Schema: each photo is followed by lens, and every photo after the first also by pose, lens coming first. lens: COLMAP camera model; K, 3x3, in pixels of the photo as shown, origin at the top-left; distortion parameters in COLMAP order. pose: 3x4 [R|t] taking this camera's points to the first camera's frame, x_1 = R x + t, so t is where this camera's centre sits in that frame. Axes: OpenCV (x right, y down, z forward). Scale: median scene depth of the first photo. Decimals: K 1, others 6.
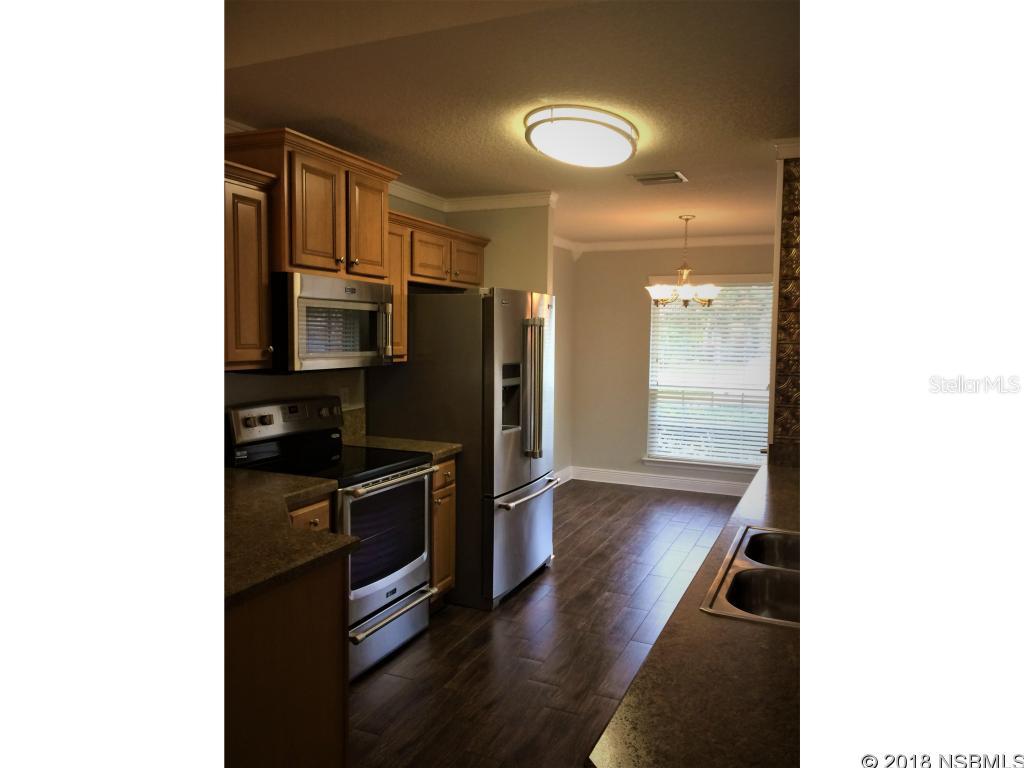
lens RADIAL K [[687.8, 0, 512.0], [0, 687.8, 384.0], [0, 0, 1]] dist [0.001869, 0.000121]
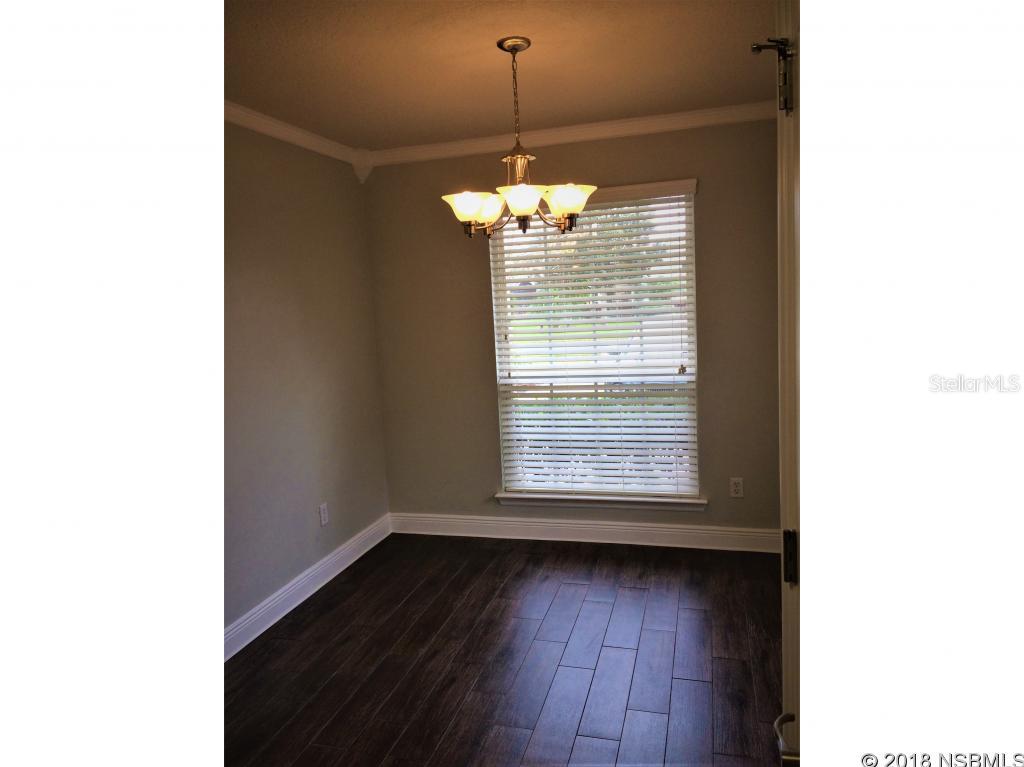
lens RADIAL K [[687.8, 0, 512.0], [0, 687.8, 383.5], [0, 0, 1]] dist [0.001869, 0.000121]
pose [[0.985578, -0.084206, 0.146787, 0.130124], [0.077472, 0.995689, 0.051013, -0.025594], [-0.150449, -0.038906, 0.987852, 0.413741]]
